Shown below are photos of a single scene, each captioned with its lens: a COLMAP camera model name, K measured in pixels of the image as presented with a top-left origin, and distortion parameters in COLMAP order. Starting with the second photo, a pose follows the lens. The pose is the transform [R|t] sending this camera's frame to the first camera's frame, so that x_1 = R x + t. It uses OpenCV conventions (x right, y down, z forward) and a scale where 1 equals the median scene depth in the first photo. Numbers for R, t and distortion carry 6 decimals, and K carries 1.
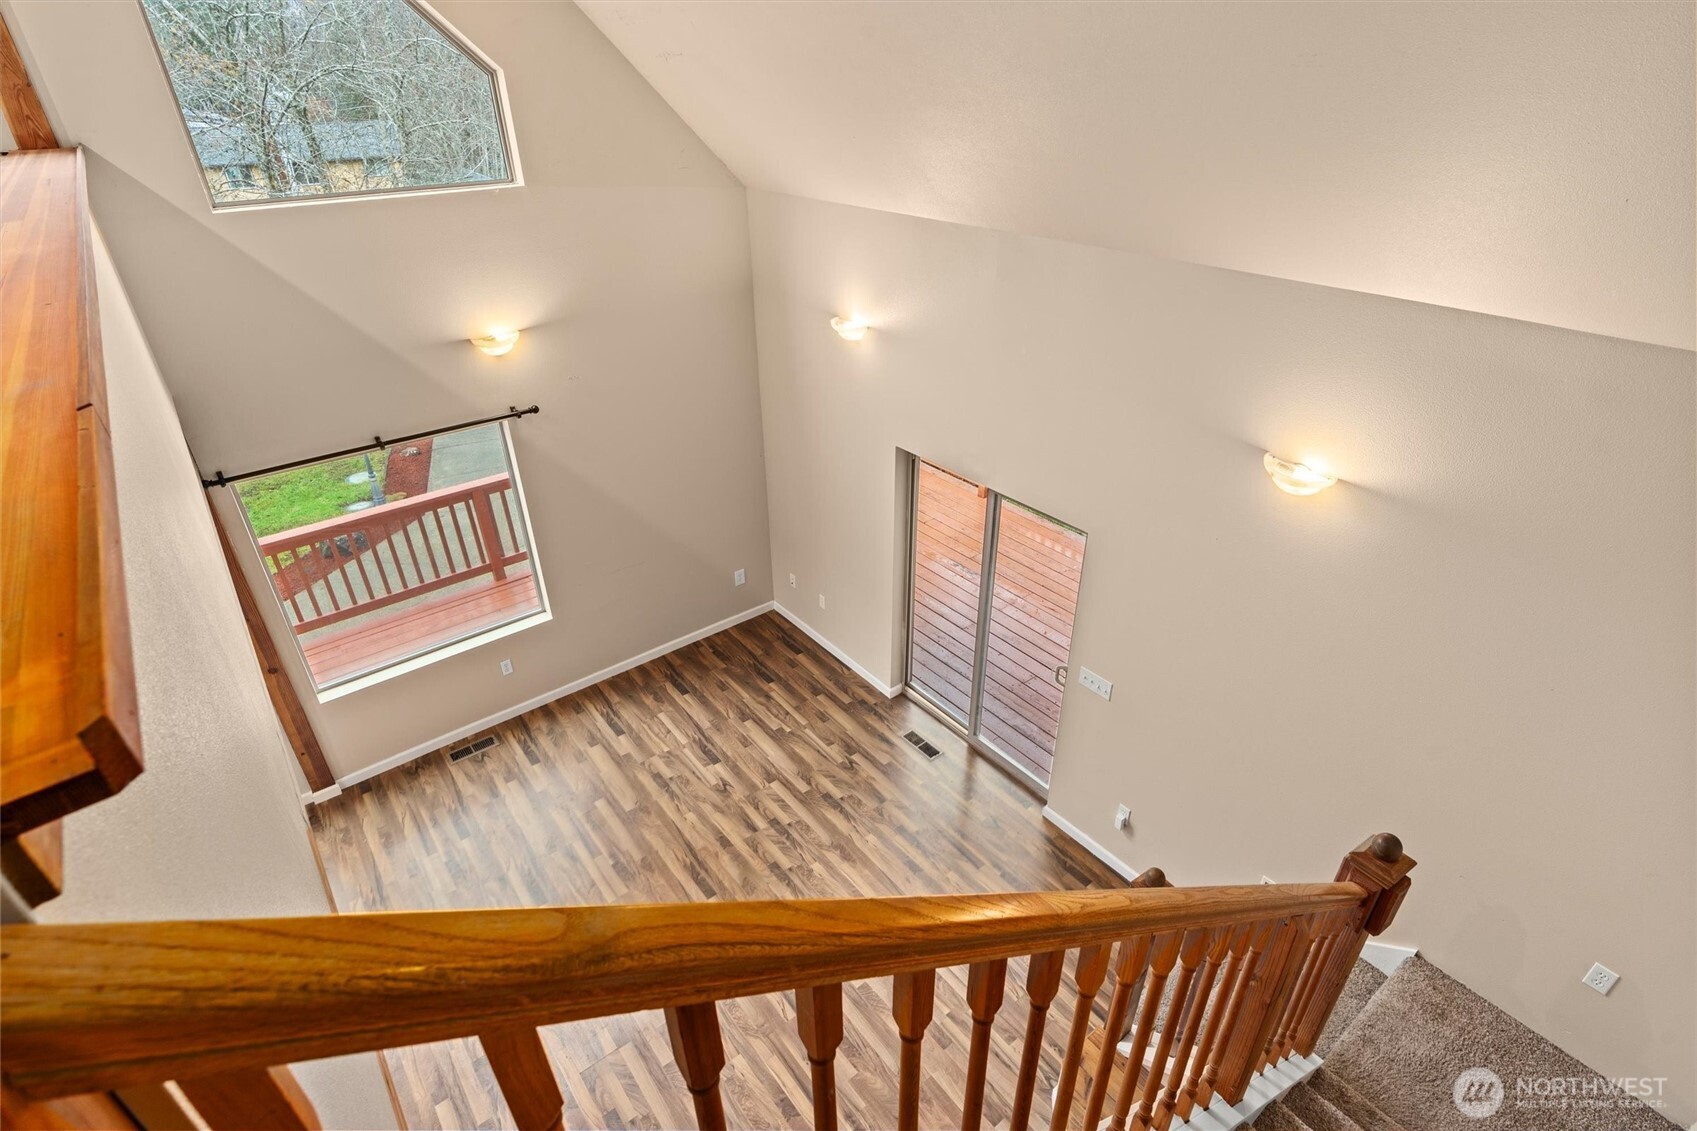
lens RADIAL K [[852.8, 0, 851.3], [0, 852.8, 559.9], [0, 0, 1]] dist [-0.001729, 0.000156]
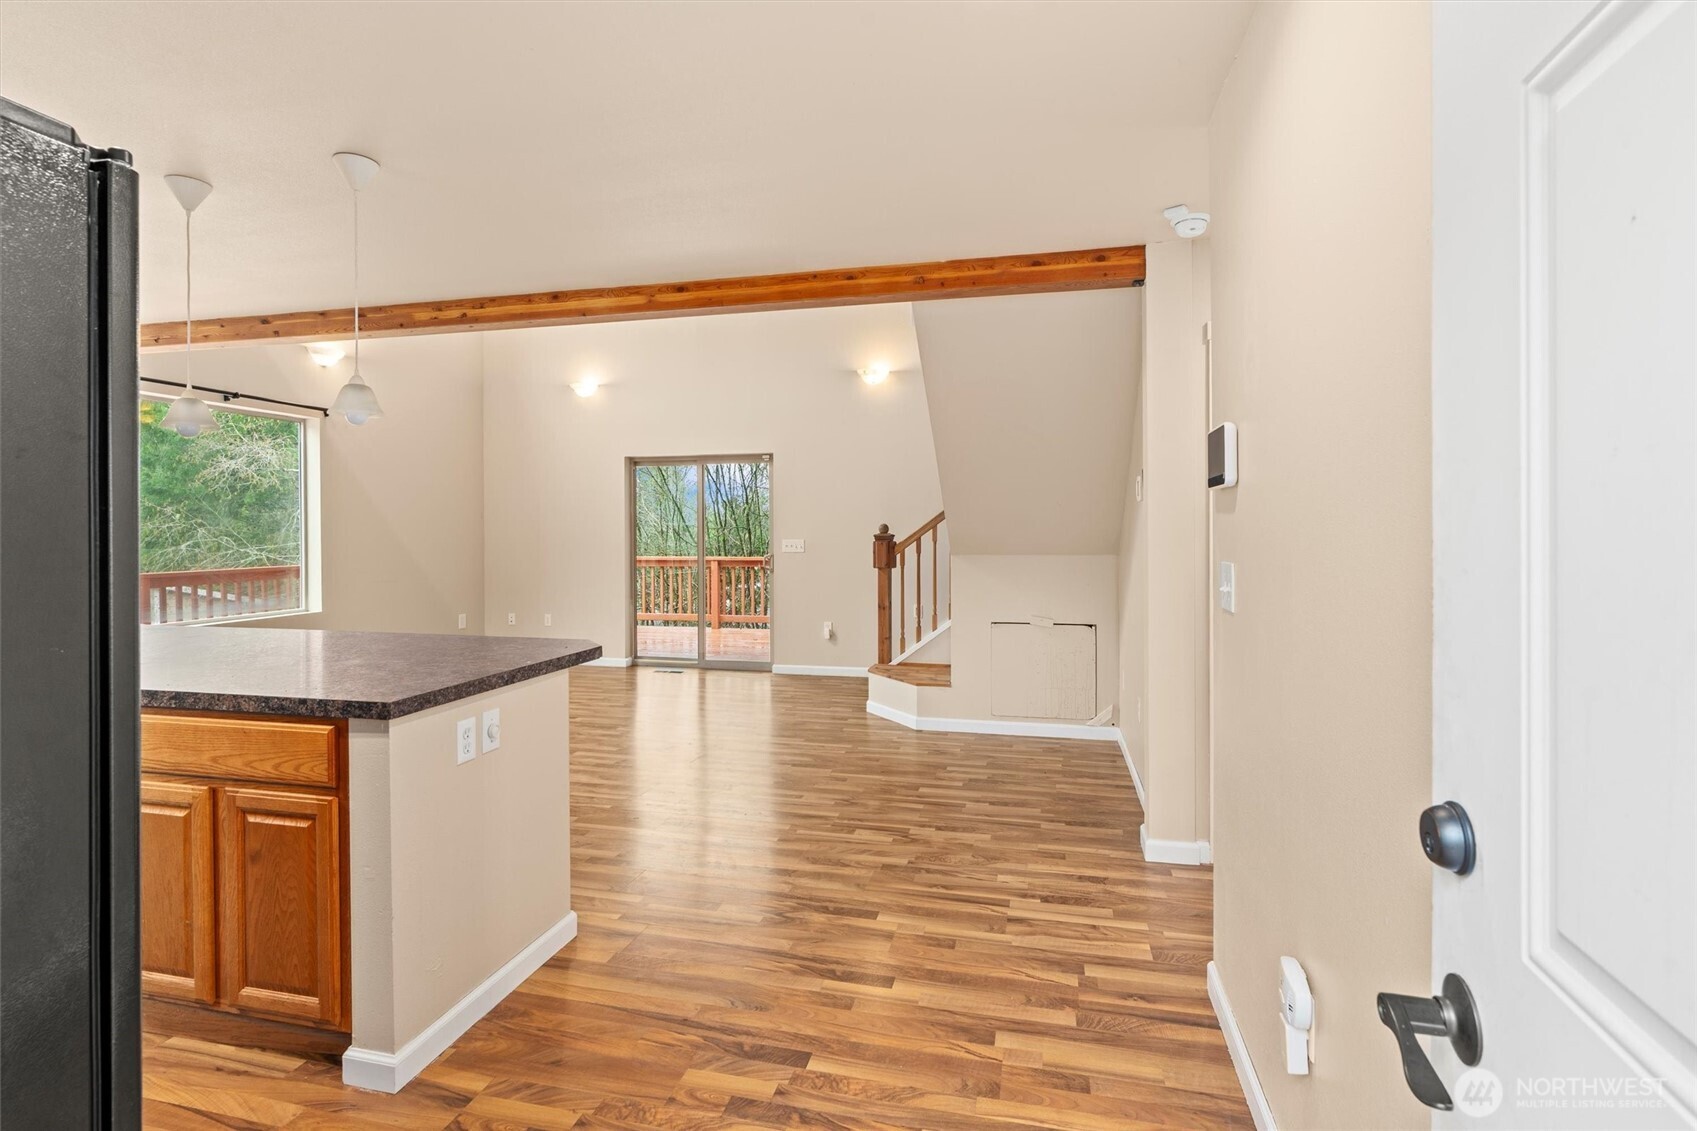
lens RADIAL K [[819.7, 0, 849.6], [0, 819.7, 517.5], [0, 0, 1]] dist [-0.003112, 0.003187]
pose [[0.785439, 0.015898, 0.618735, -0.526144], [0.310491, 0.854665, -0.416106, 0.682907], [-0.535426, 0.518937, 0.666351, -0.123035]]
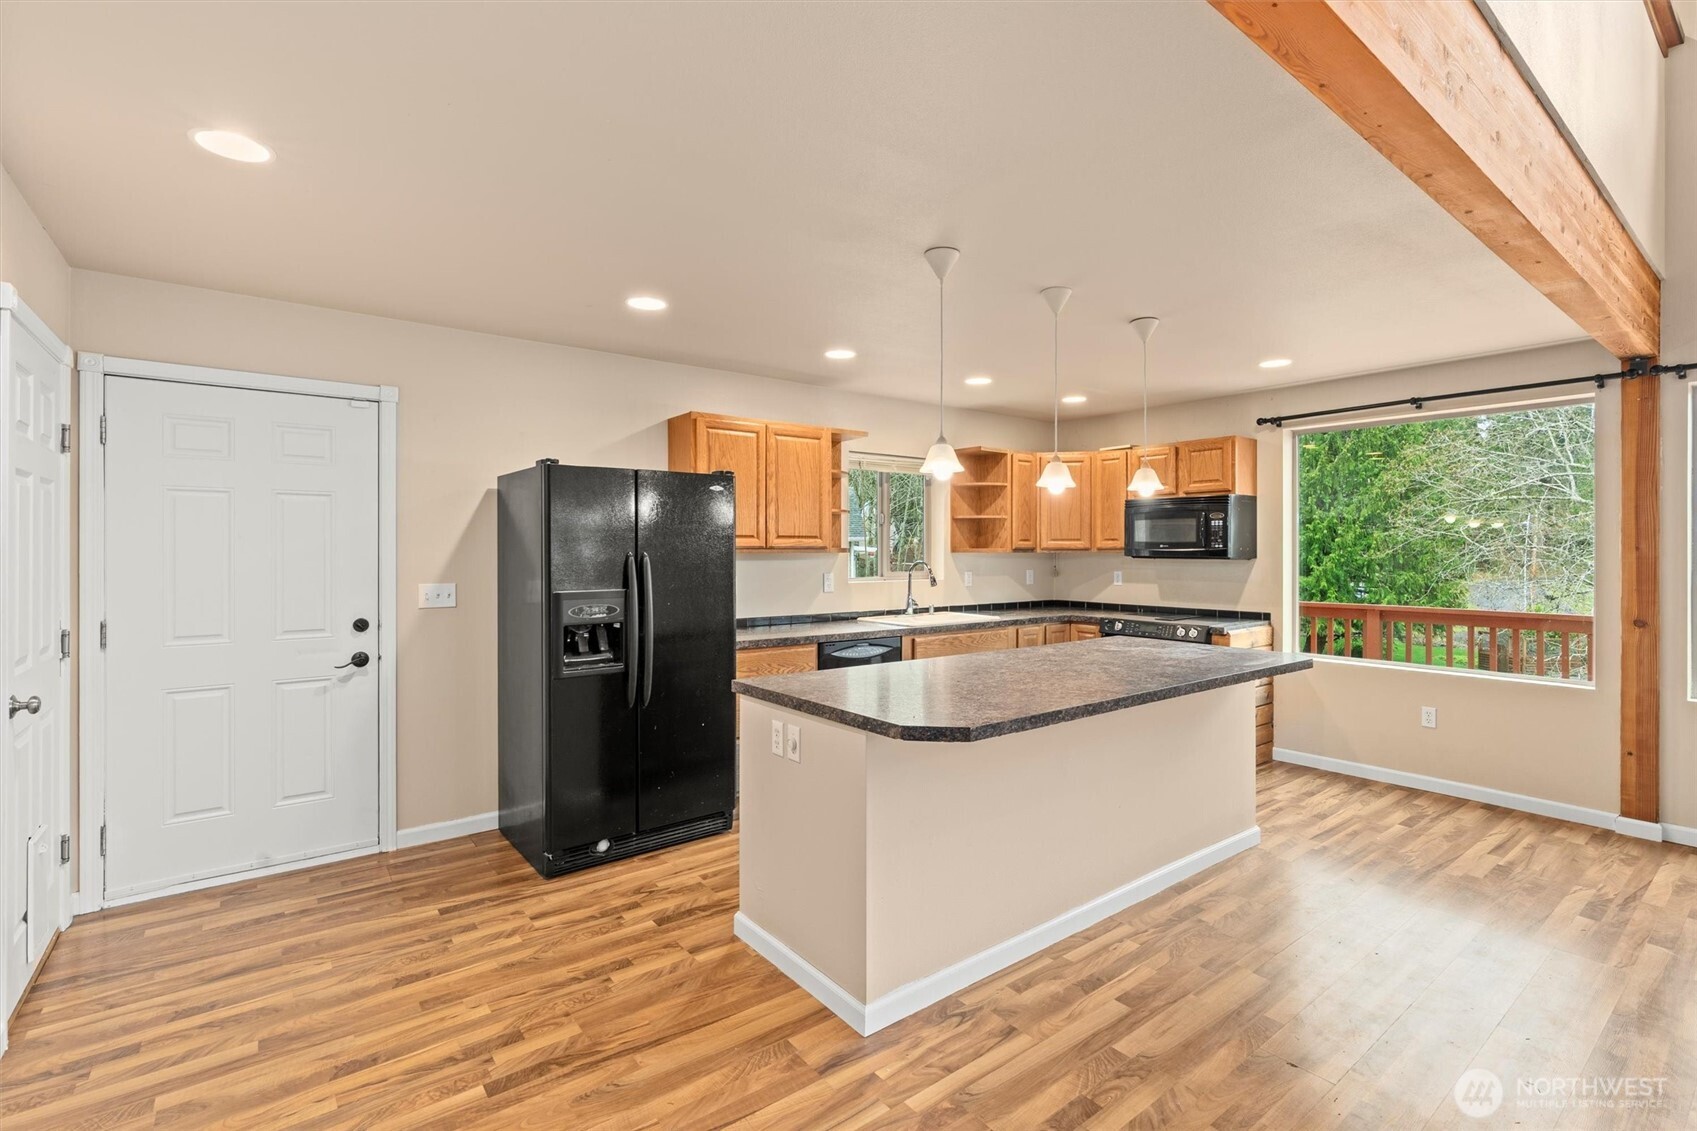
lens RADIAL K [[779.3, 0, 849.7], [0, 779.3, 550.0], [0, 0, 1]] dist [-0.003742, 0.000169]
pose [[-0.011342, 0.008384, -0.999901, 0.069605], [-0.508769, 0.860805, 0.012989, 0.415523], [0.860828, 0.508866, -0.005497, 0.292609]]
